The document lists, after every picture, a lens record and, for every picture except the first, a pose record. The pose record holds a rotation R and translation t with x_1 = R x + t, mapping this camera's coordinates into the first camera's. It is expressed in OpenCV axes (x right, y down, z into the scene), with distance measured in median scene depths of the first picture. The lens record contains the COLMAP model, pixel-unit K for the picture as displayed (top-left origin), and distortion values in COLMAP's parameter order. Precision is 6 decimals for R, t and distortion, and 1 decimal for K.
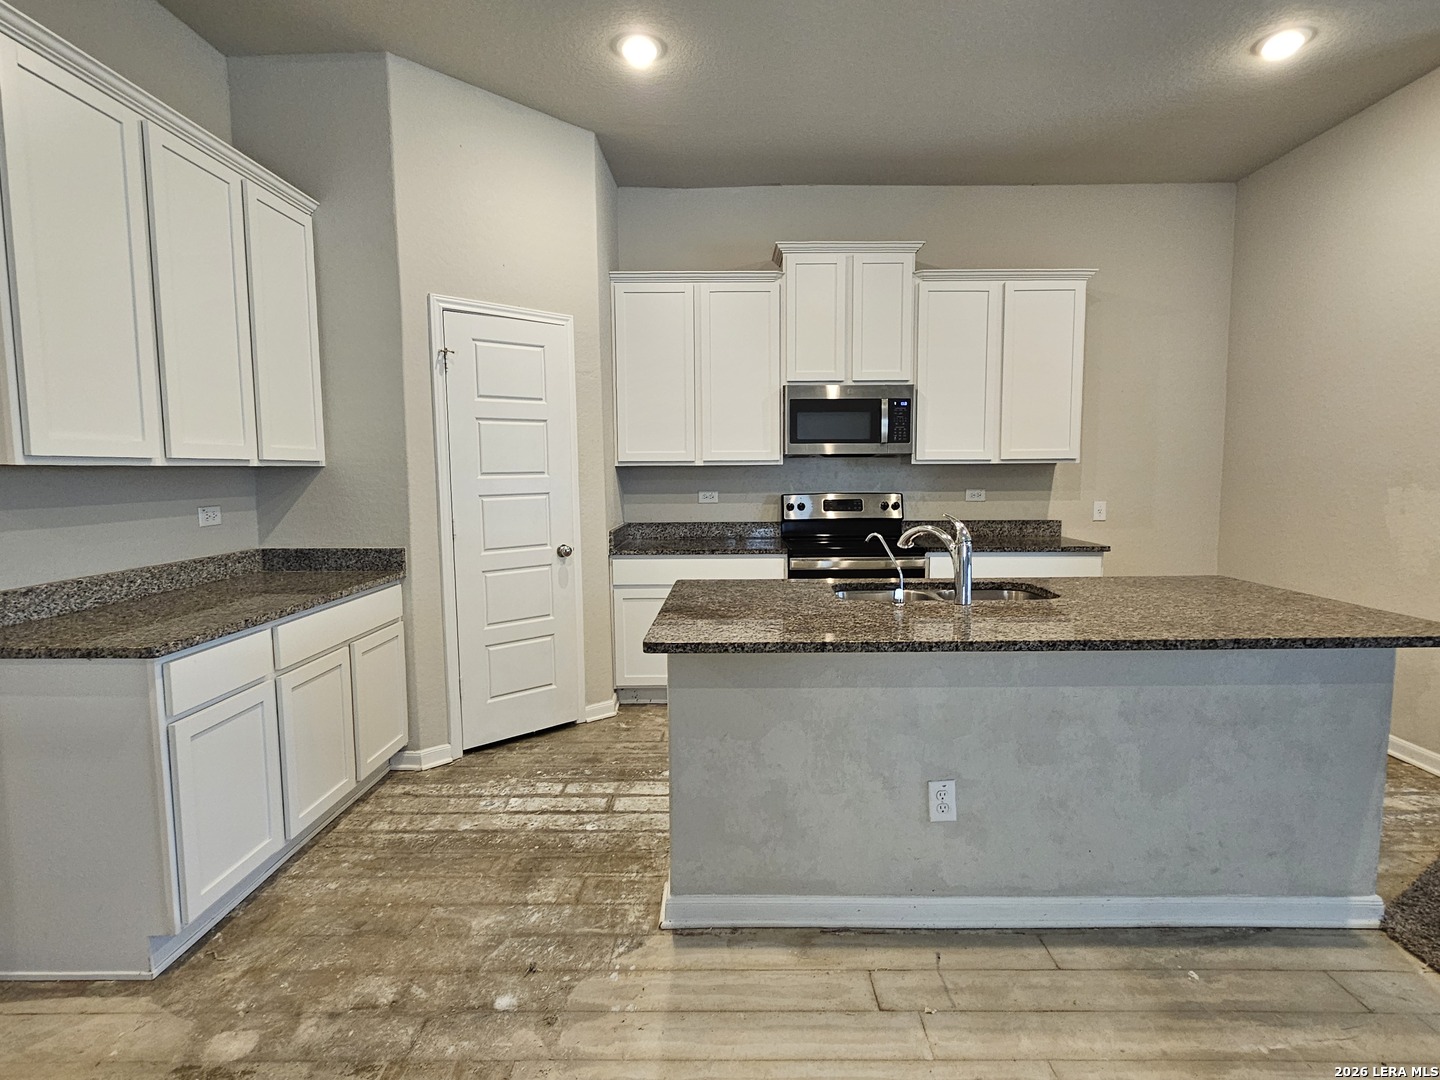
lens RADIAL K [[748.5, 0, 729.3], [0, 748.5, 533.4], [0, 0, 1]] dist [-0.001195, 0.002183]
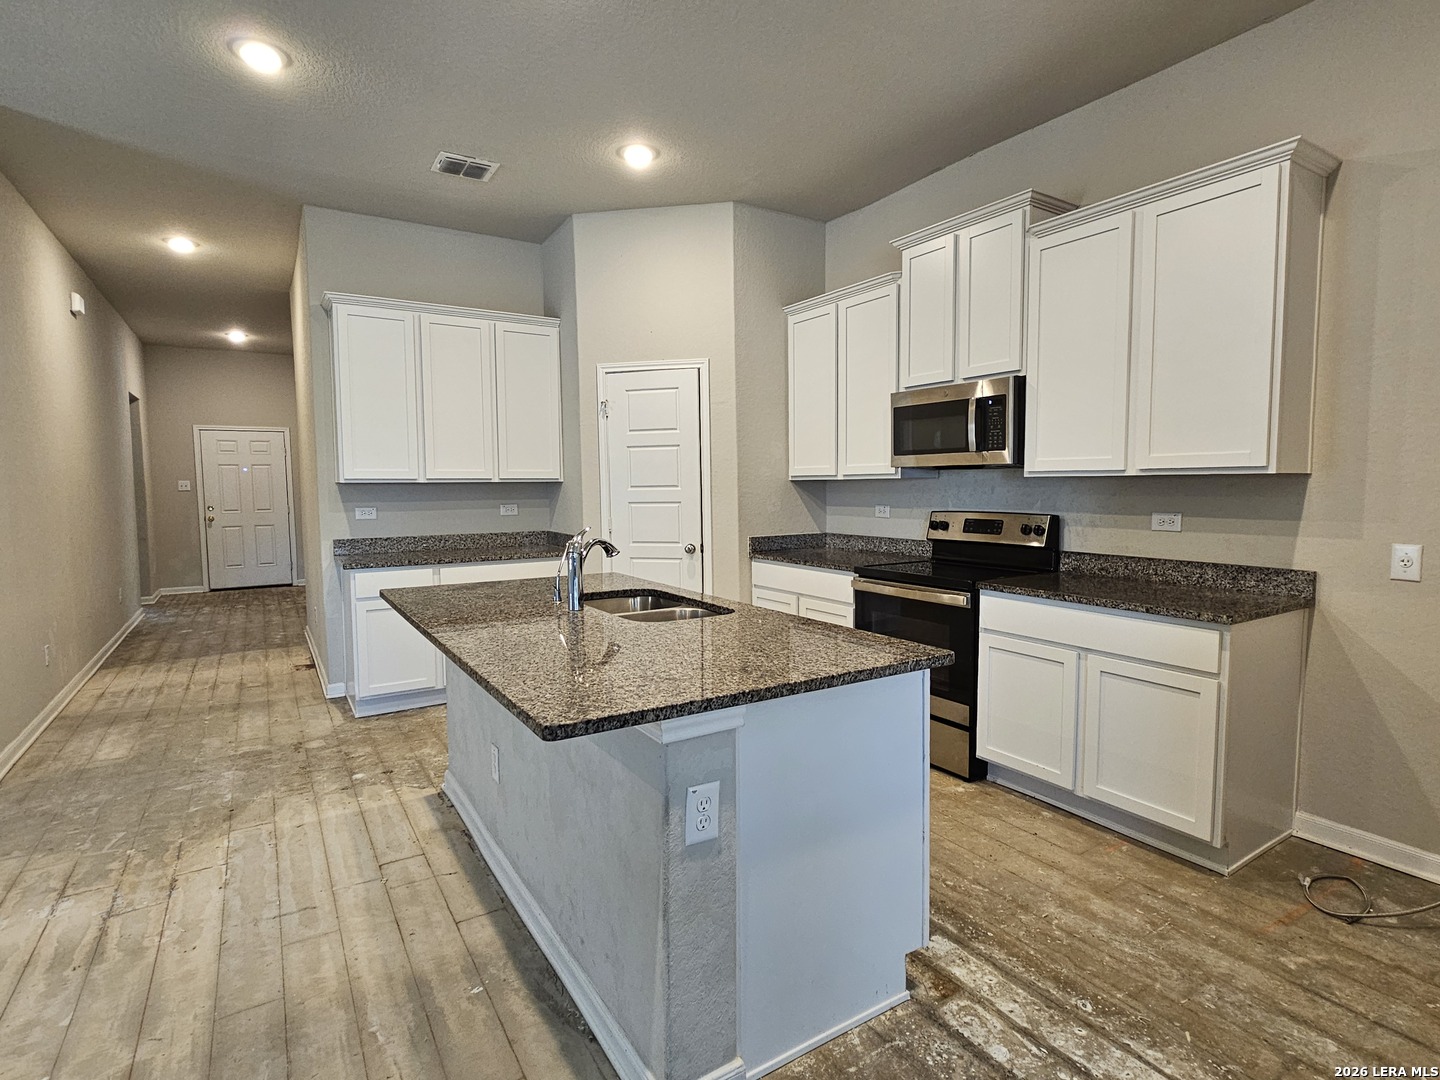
lens RADIAL K [[748.5, 0, 723.2], [0, 748.5, 528.9], [0, 0, 1]] dist [-0.001195, 0.002183]
pose [[0.532148, 0.053856, -0.844937, 0.789484], [-0.069620, 0.997379, 0.019725, -0.034945], [0.843784, 0.048328, 0.534502, 0.348205]]
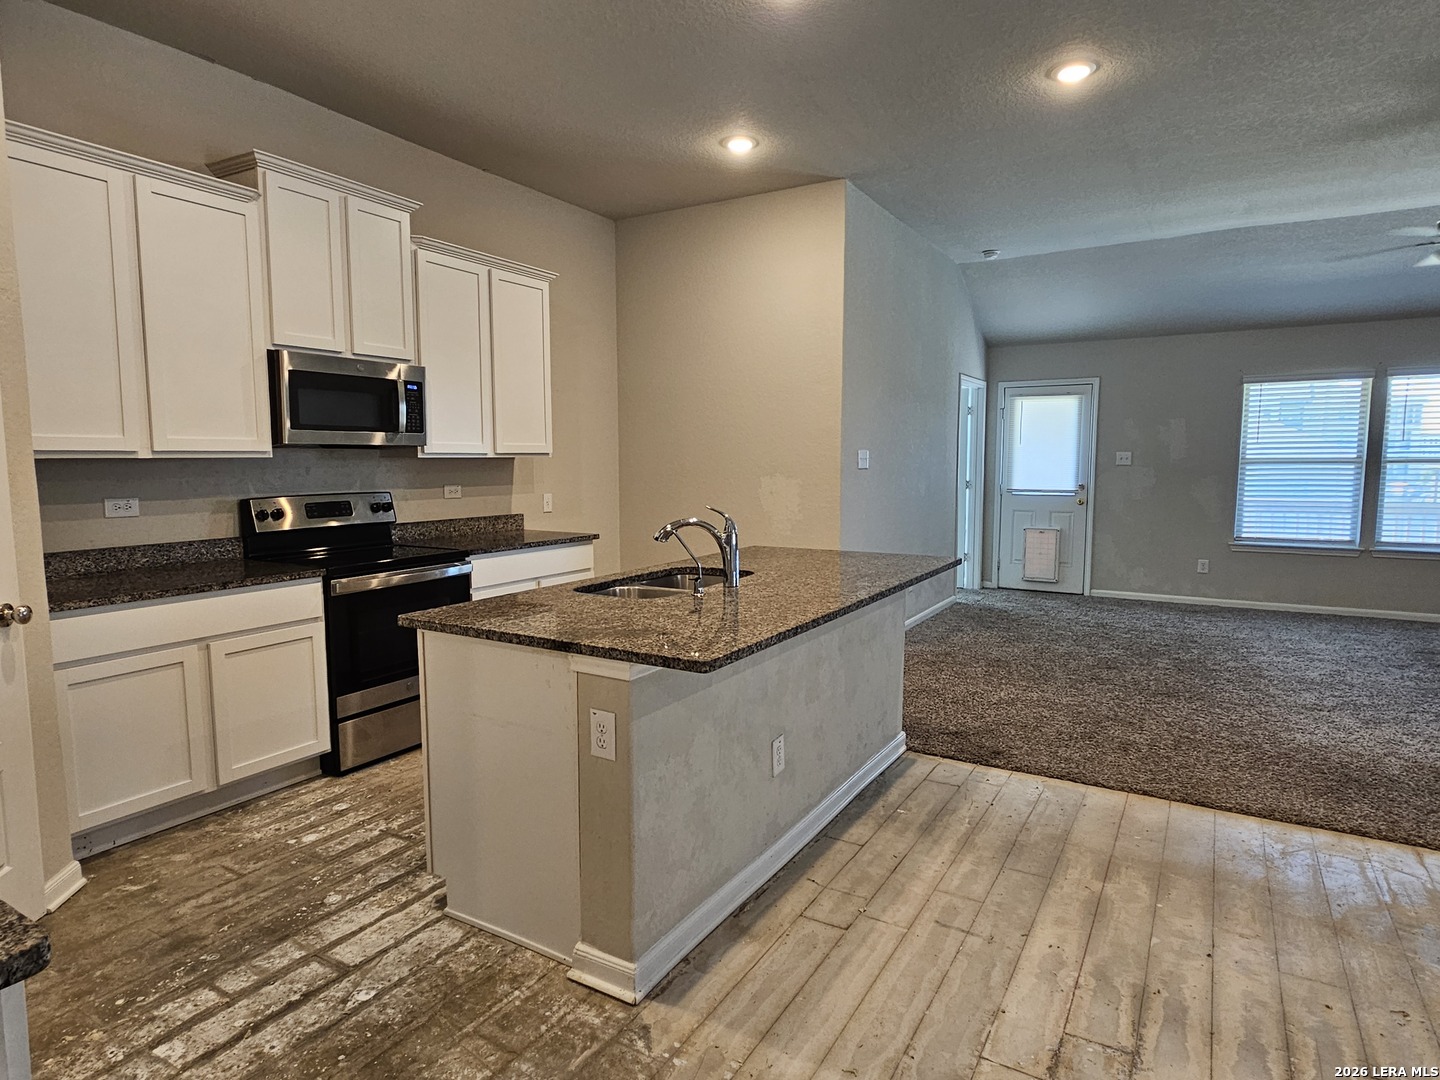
lens RADIAL K [[824.9, 0, 742.6], [0, 824.9, 532.3], [0, 0, 1]] dist [0.002759, -0.004191]
pose [[0.492689, -0.073172, 0.867123, -0.435732], [0.072597, 0.996441, 0.042835, -0.021662], [-0.867172, 0.041846, 0.496248, 0.218356]]
